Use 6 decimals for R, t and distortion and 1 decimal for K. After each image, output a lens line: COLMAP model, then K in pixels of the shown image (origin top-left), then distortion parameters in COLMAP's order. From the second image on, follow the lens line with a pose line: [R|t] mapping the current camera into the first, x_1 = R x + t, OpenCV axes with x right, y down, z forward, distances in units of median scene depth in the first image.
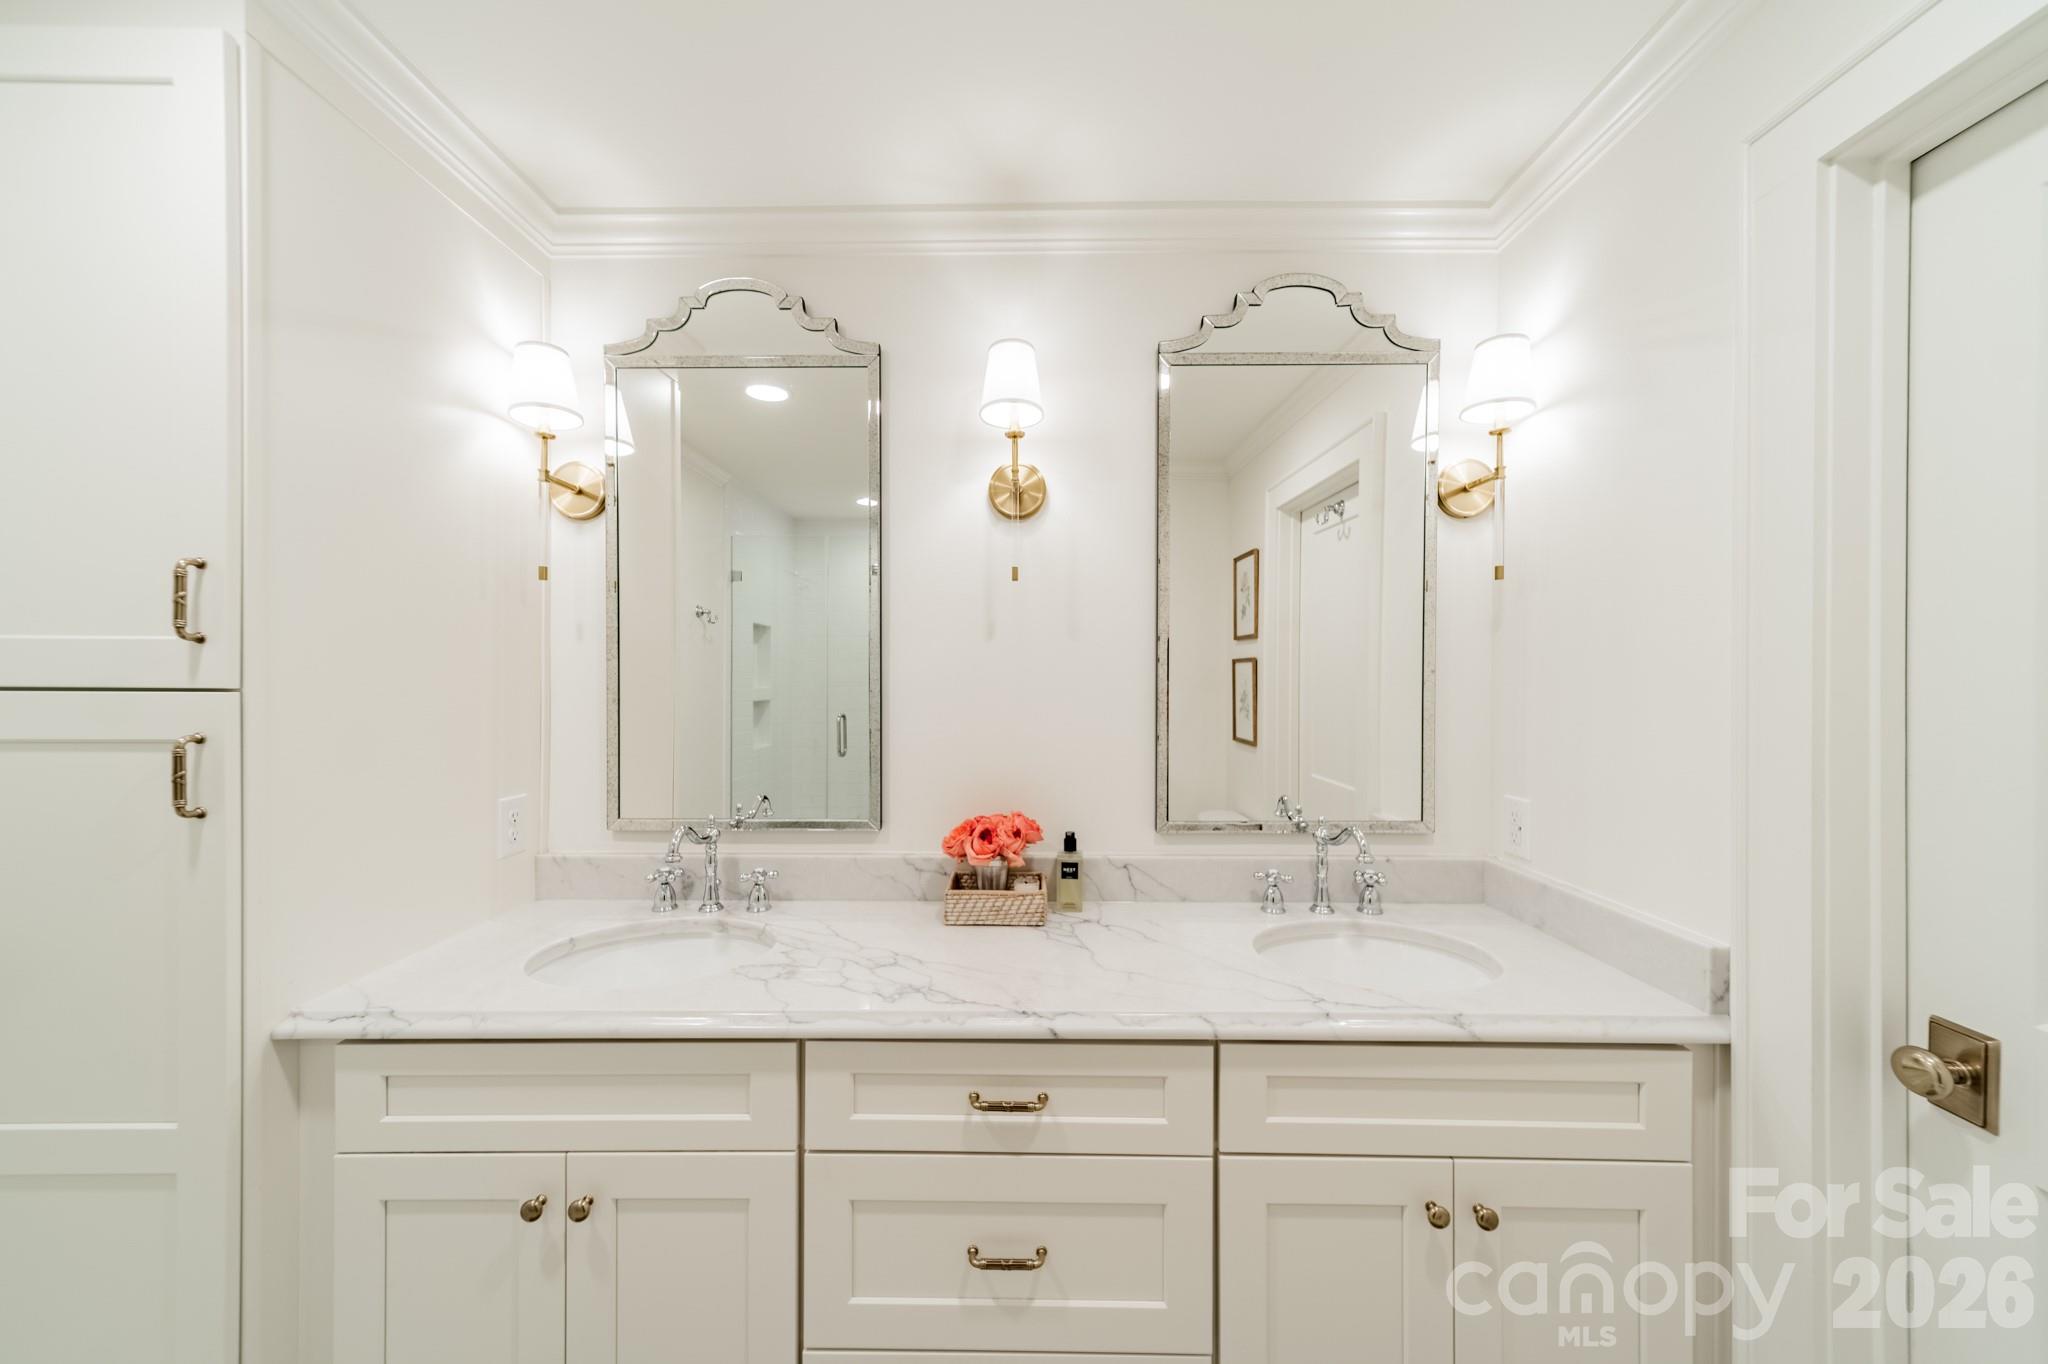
lens RADIAL K [[727.0, 0, 1026.2], [0, 727.0, 682.7], [0, 0, 1]] dist [0.009053, -0.000460]
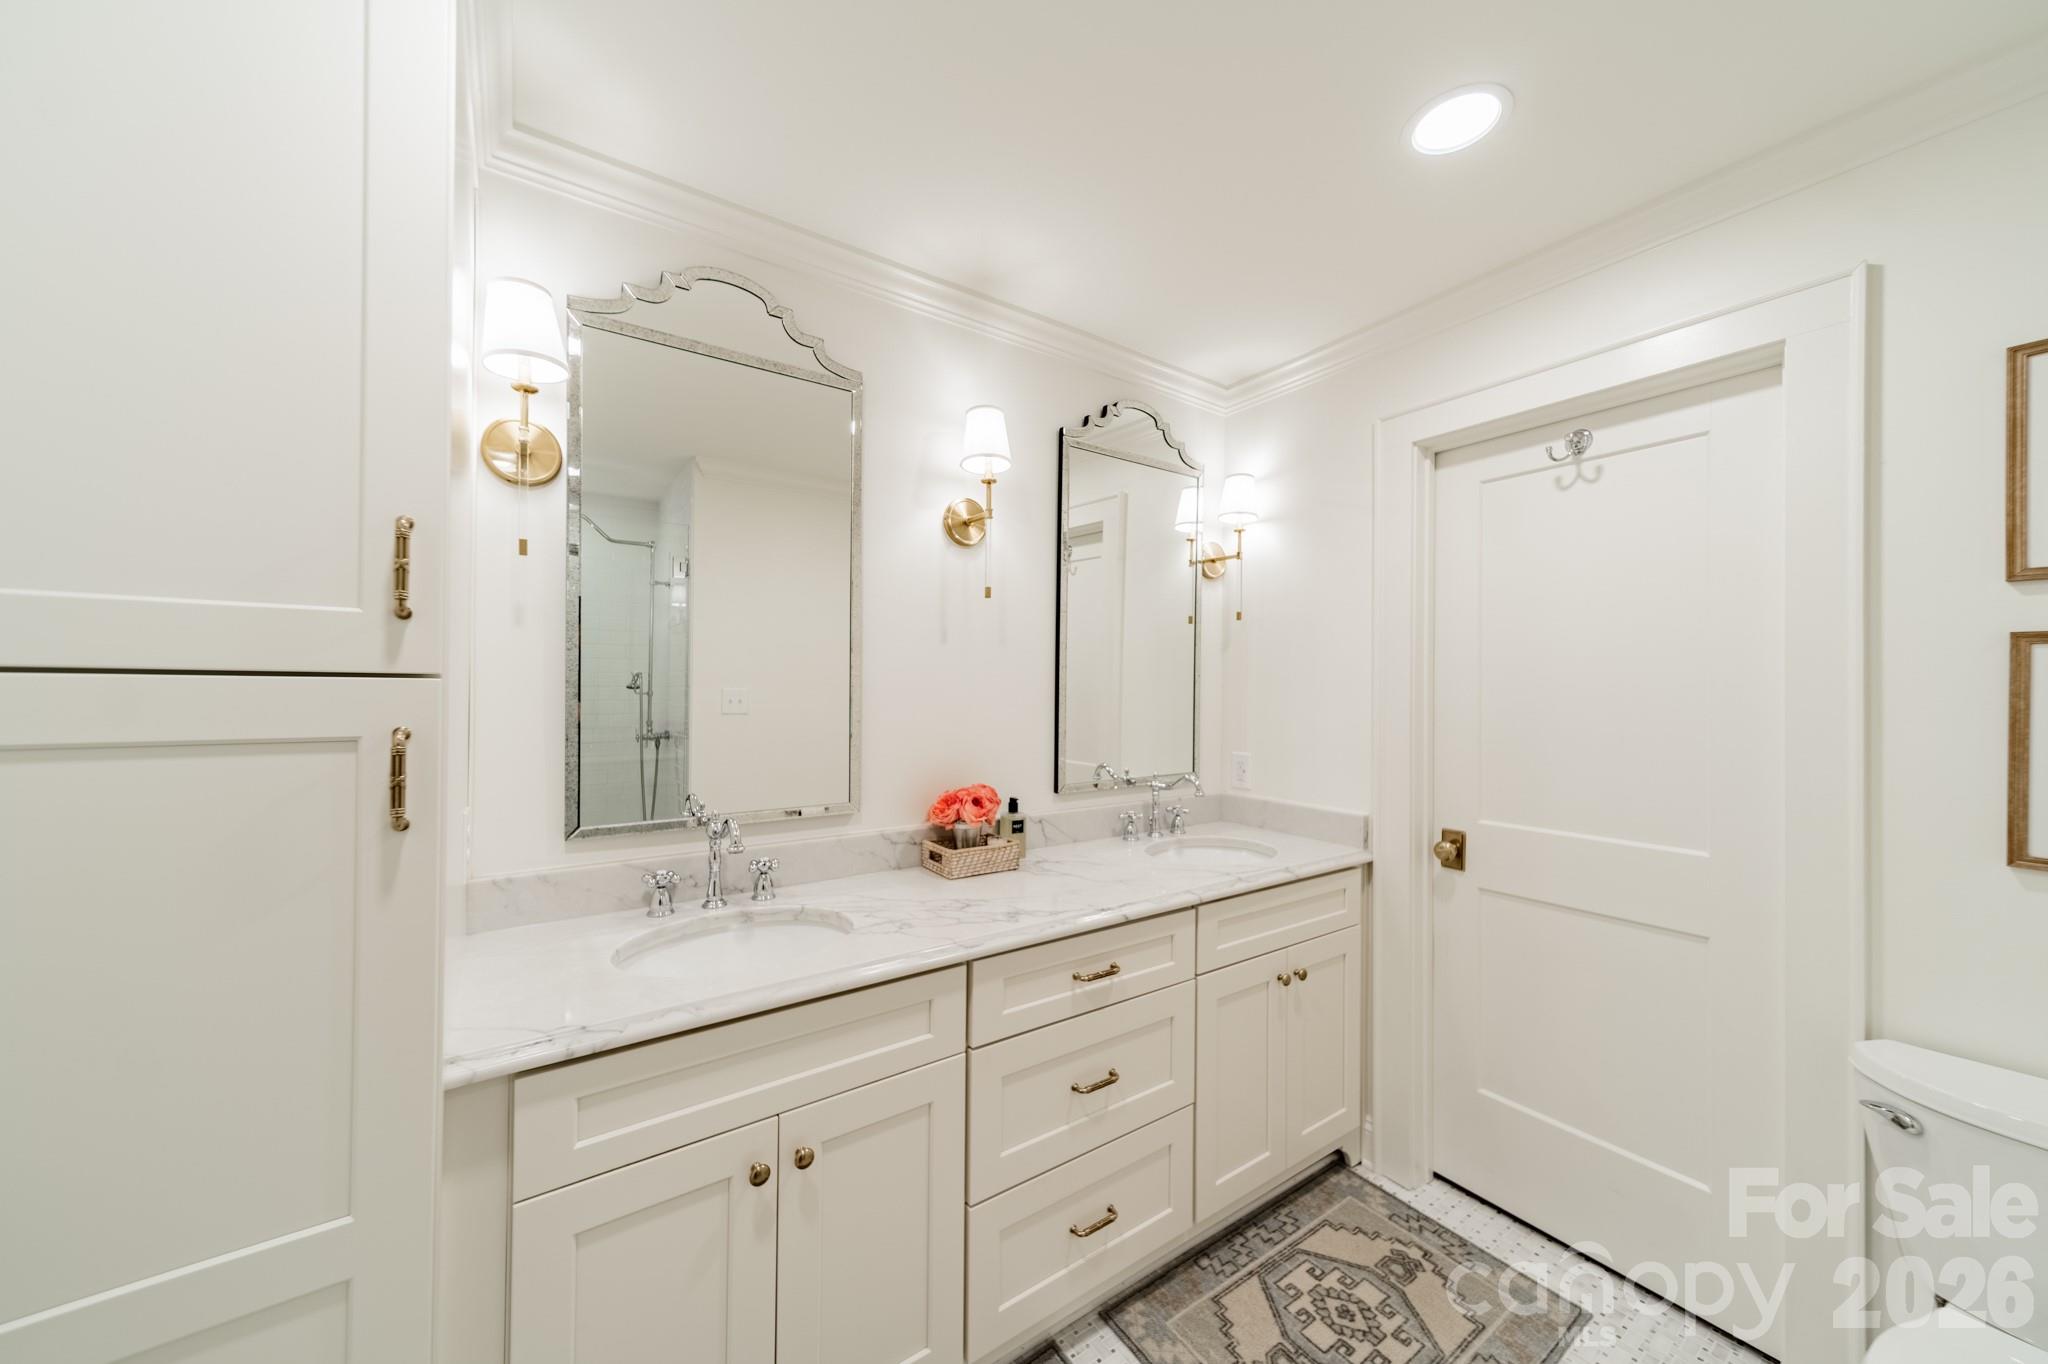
lens RADIAL K [[727.0, 0, 1025.2], [0, 727.0, 686.1], [0, 0, 1]] dist [0.009053, -0.000460]
pose [[0.812432, 0.005924, 0.583026, -0.696707], [-0.005167, 0.999982, -0.002960, 0.013988], [-0.583034, -0.000608, 0.812448, -0.051842]]
